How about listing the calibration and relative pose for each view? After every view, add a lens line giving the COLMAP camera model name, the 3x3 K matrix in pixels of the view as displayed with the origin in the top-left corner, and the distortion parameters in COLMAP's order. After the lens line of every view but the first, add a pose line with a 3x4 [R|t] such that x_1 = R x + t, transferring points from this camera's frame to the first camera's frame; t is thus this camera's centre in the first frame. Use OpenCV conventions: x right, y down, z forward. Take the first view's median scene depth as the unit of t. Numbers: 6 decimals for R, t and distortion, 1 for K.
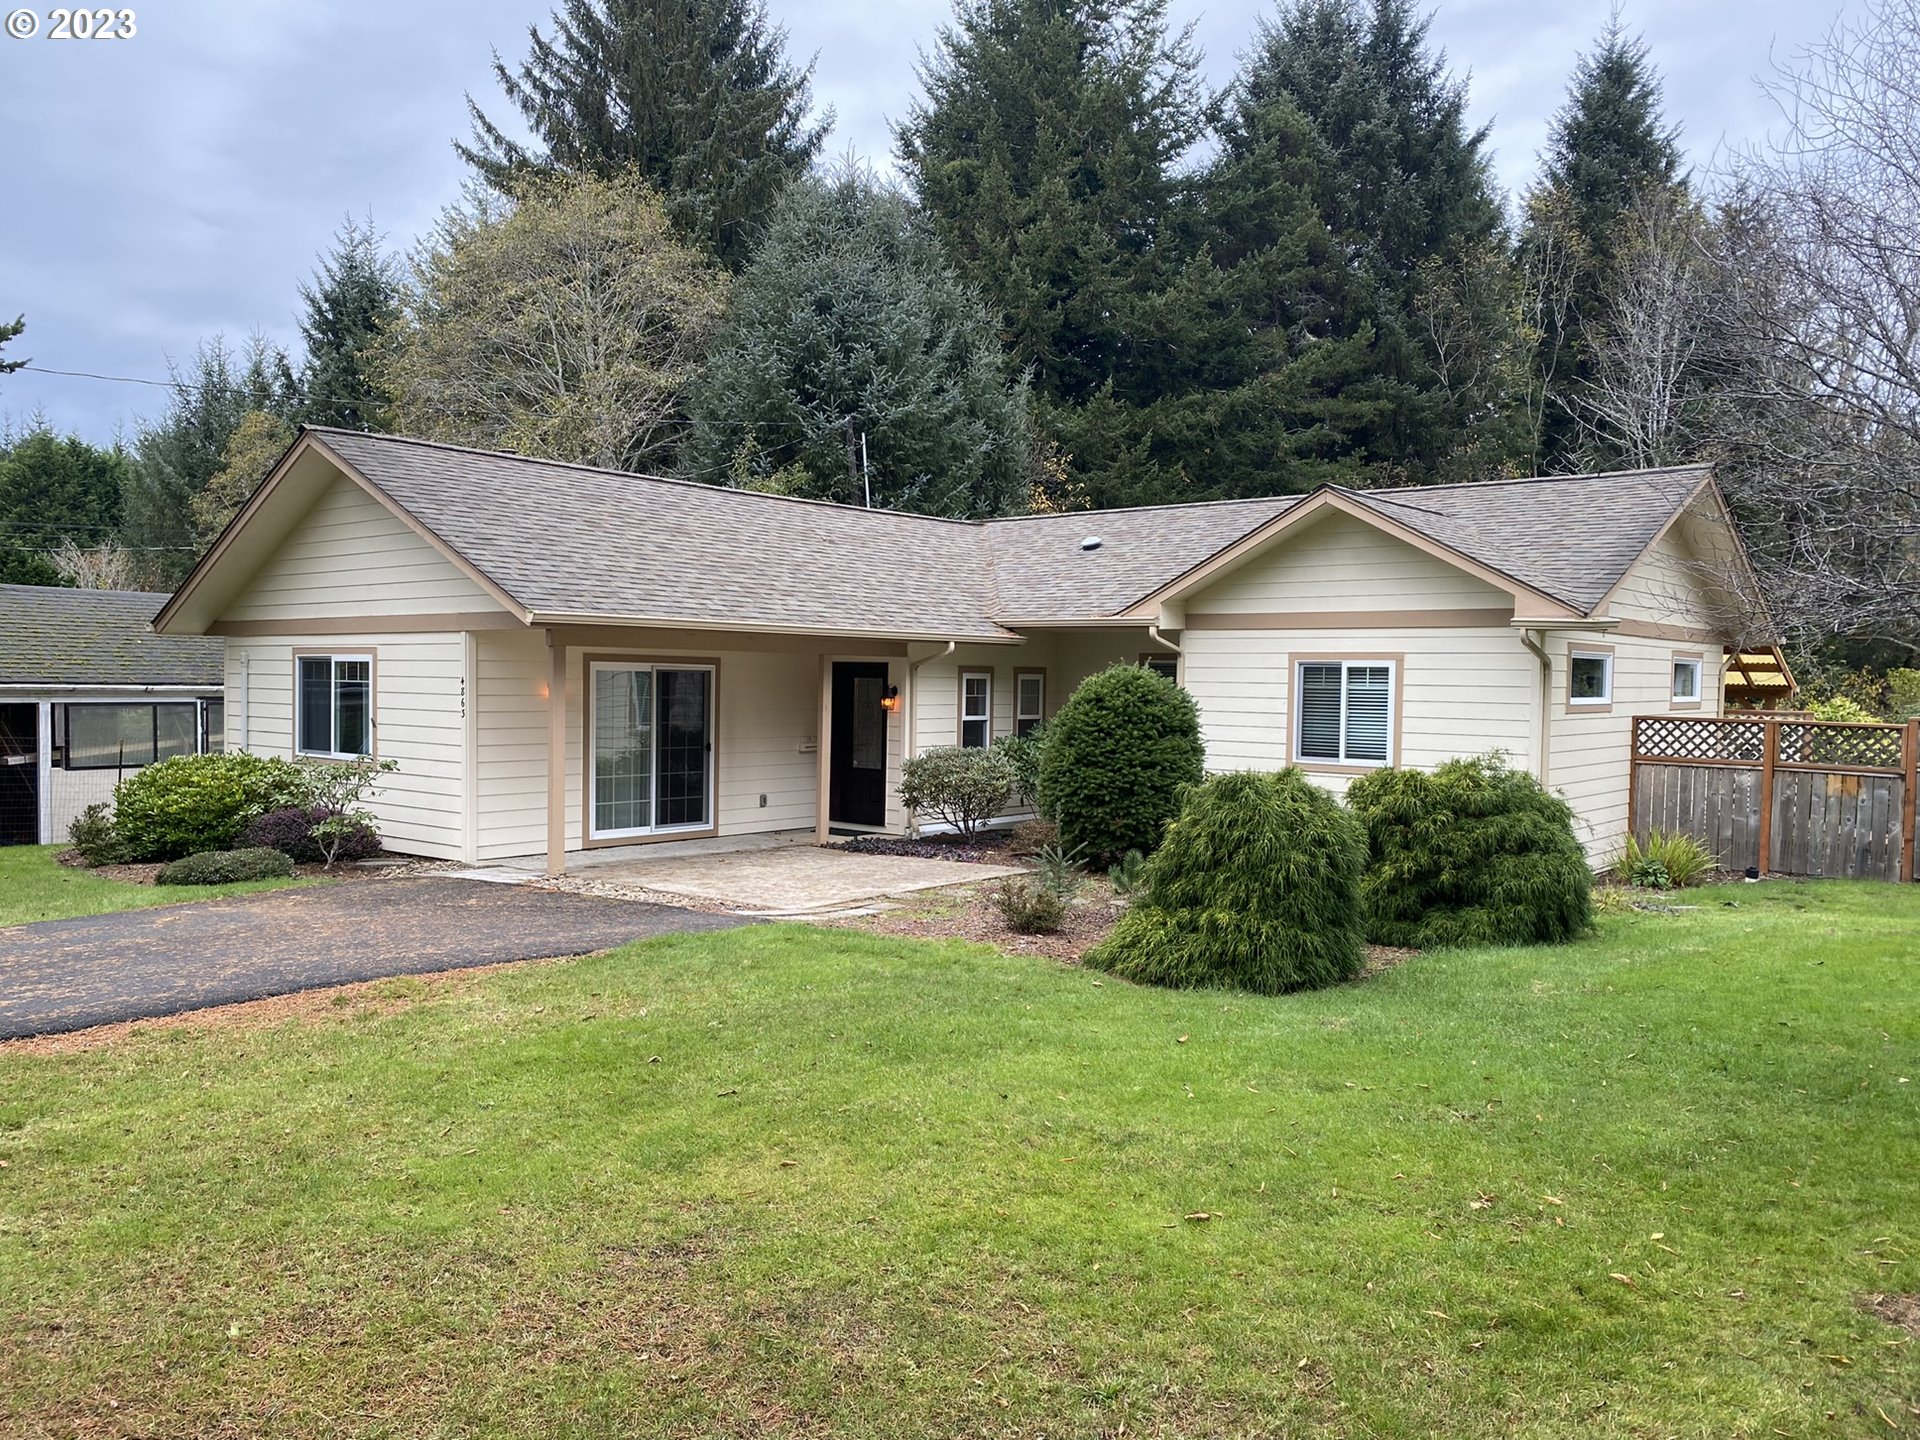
lens RADIAL K [[1488.4, 0, 947.8], [0, 1488.4, 718.9], [0, 0, 1]] dist [0.030836, -0.005267]
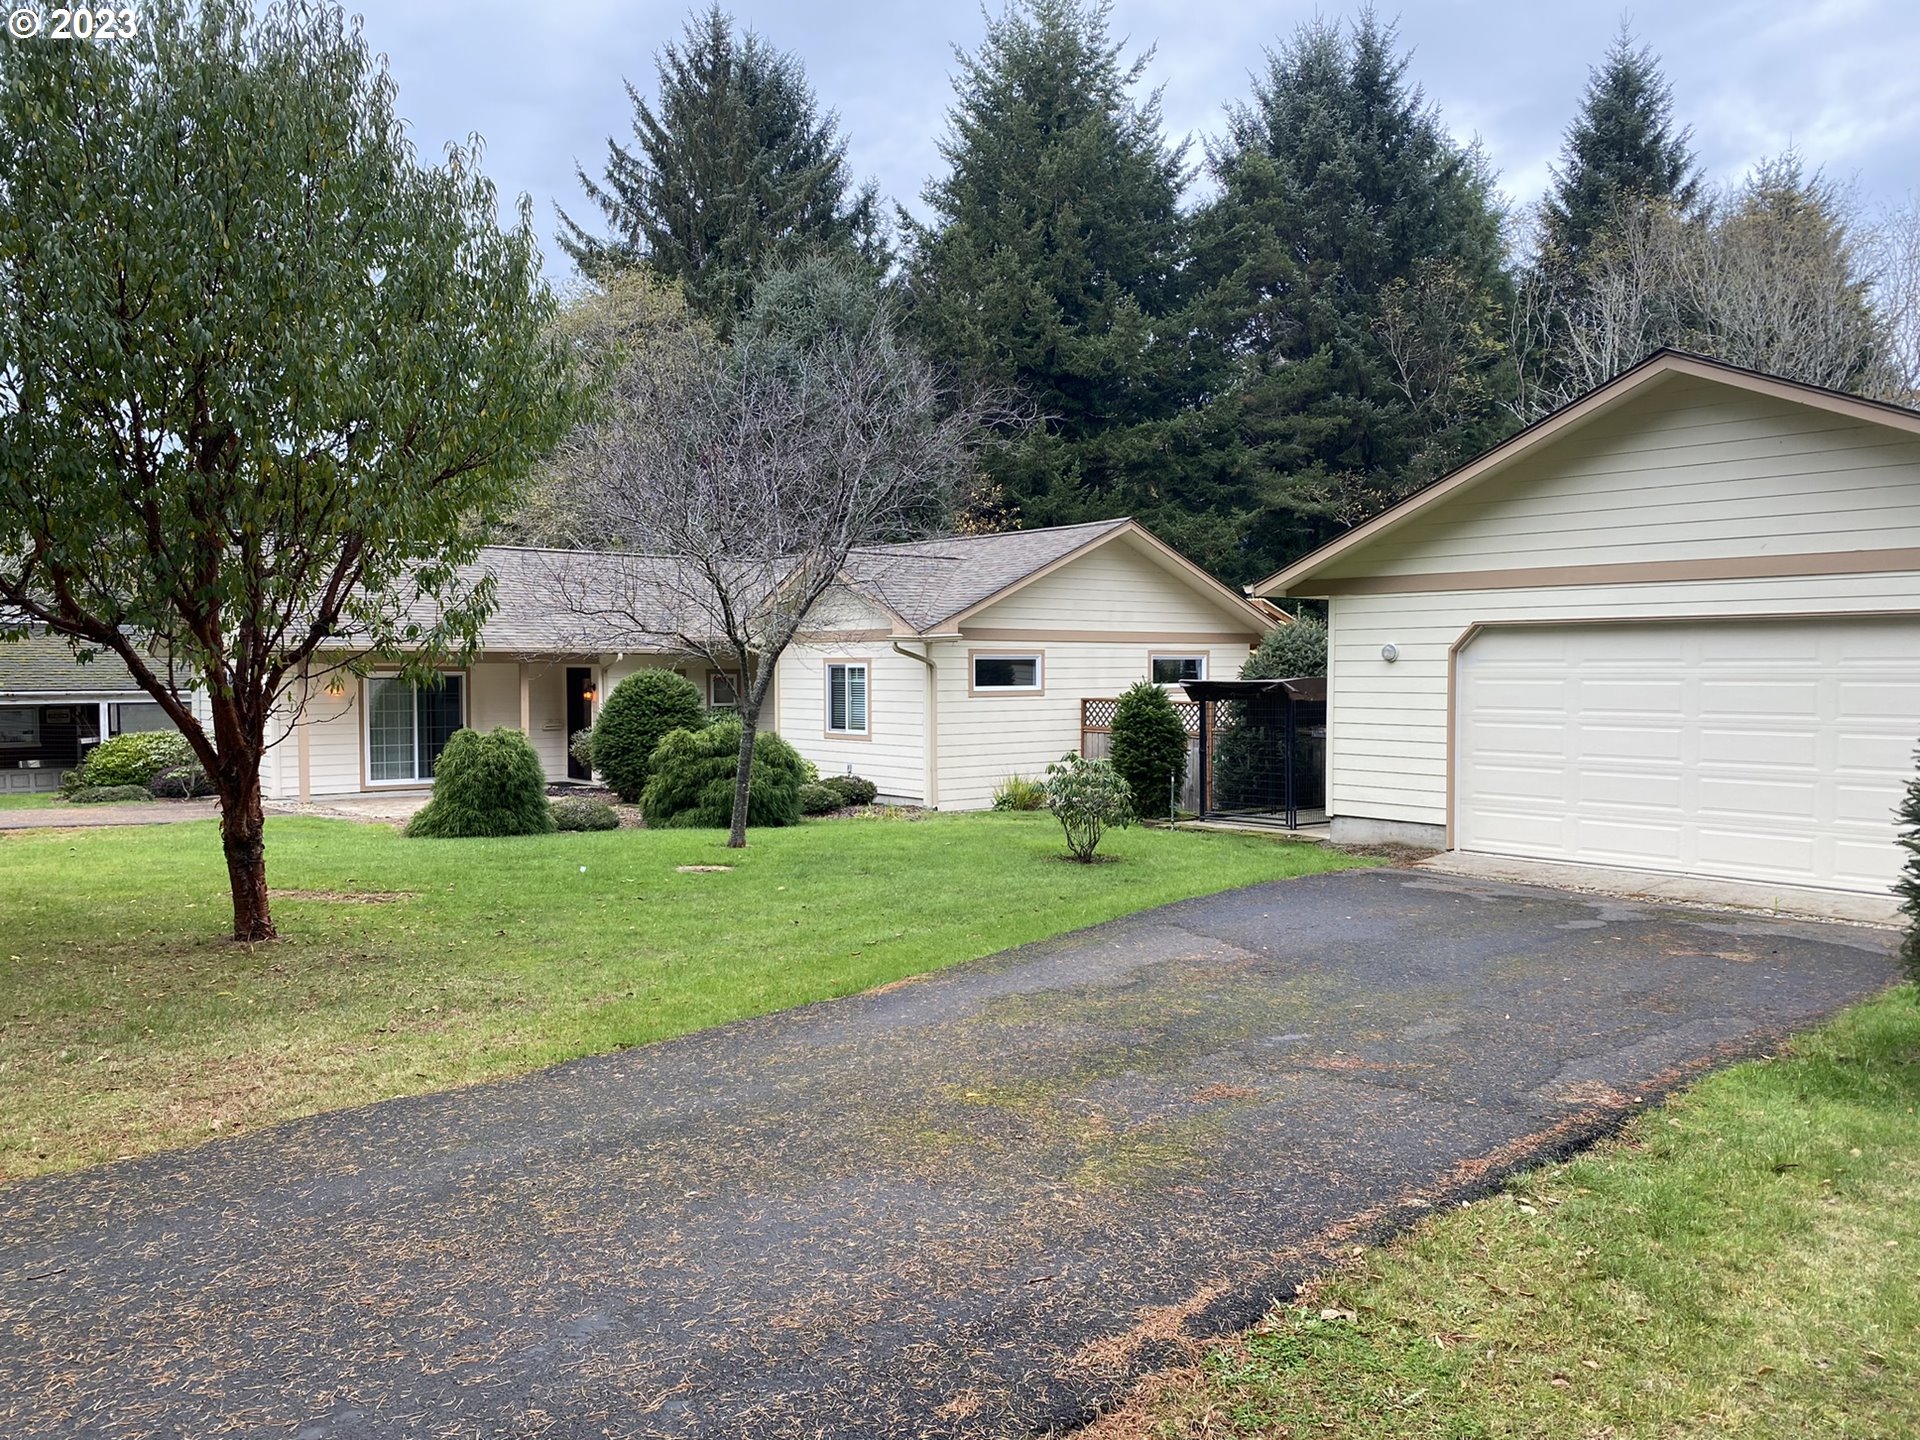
lens RADIAL K [[1488.4, 0, 947.8], [0, 1488.4, 718.9], [0, 0, 1]] dist [0.030836, -0.005267]
pose [[0.984156, -0.010499, -0.176994, 0.279680], [0.011025, 0.999937, 0.001991, 0.006394], [0.176962, -0.003911, 0.984210, -0.189138]]
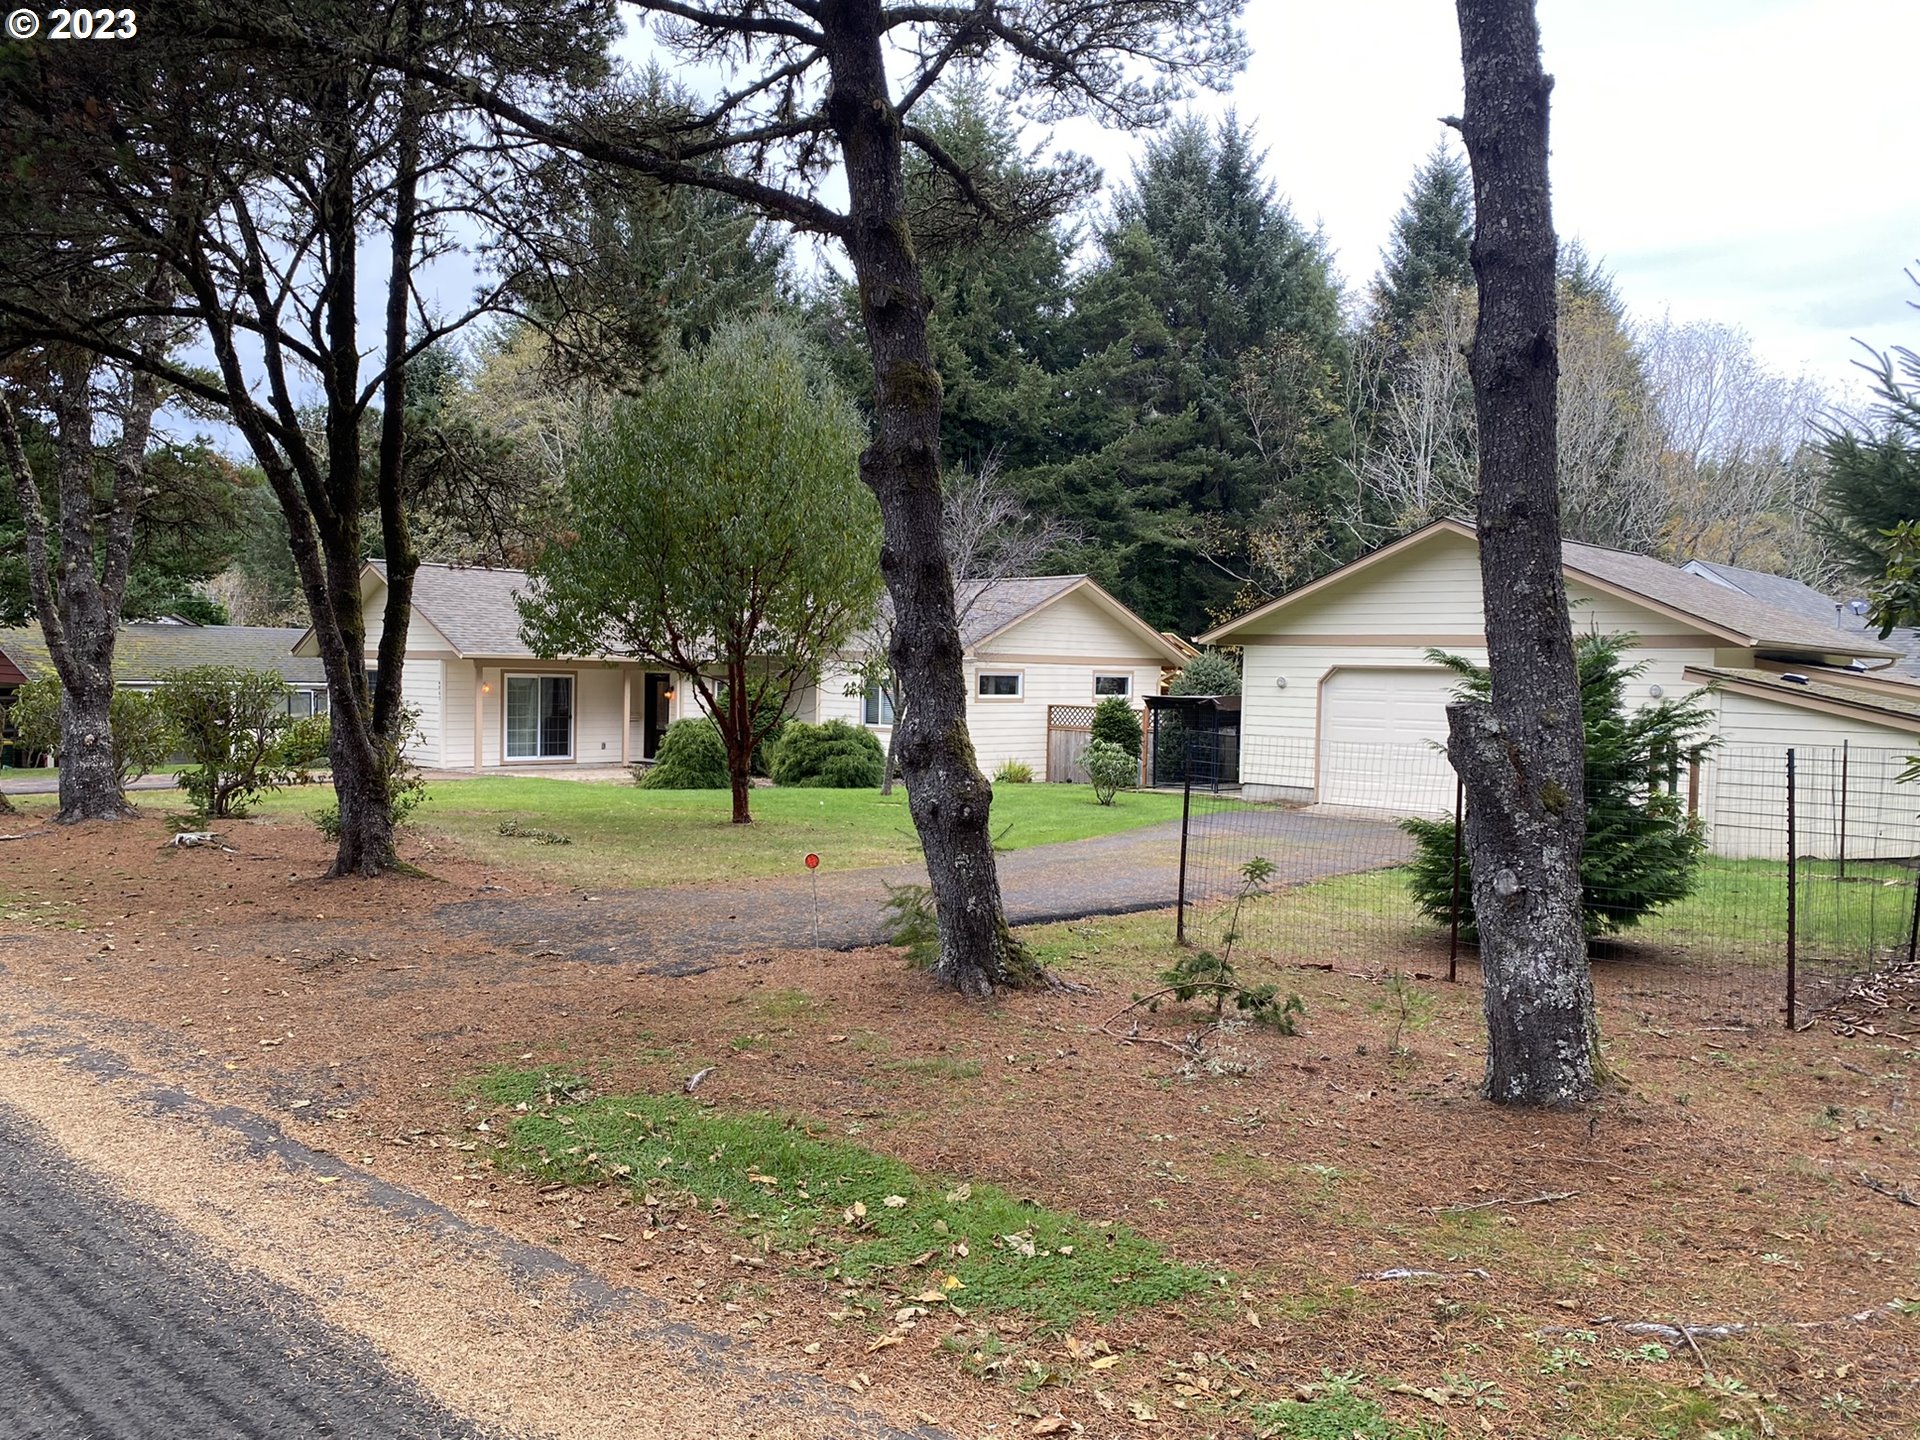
lens RADIAL K [[1533.9, 0, 953.6], [0, 1533.9, 721.9], [0, 0, 1]] dist [0.116018, -0.242670]
pose [[0.998304, 0.008139, -0.057649, 0.217286], [-0.007951, 0.999962, 0.003500, 0.006857], [0.057676, -0.003036, 0.998331, -0.472329]]
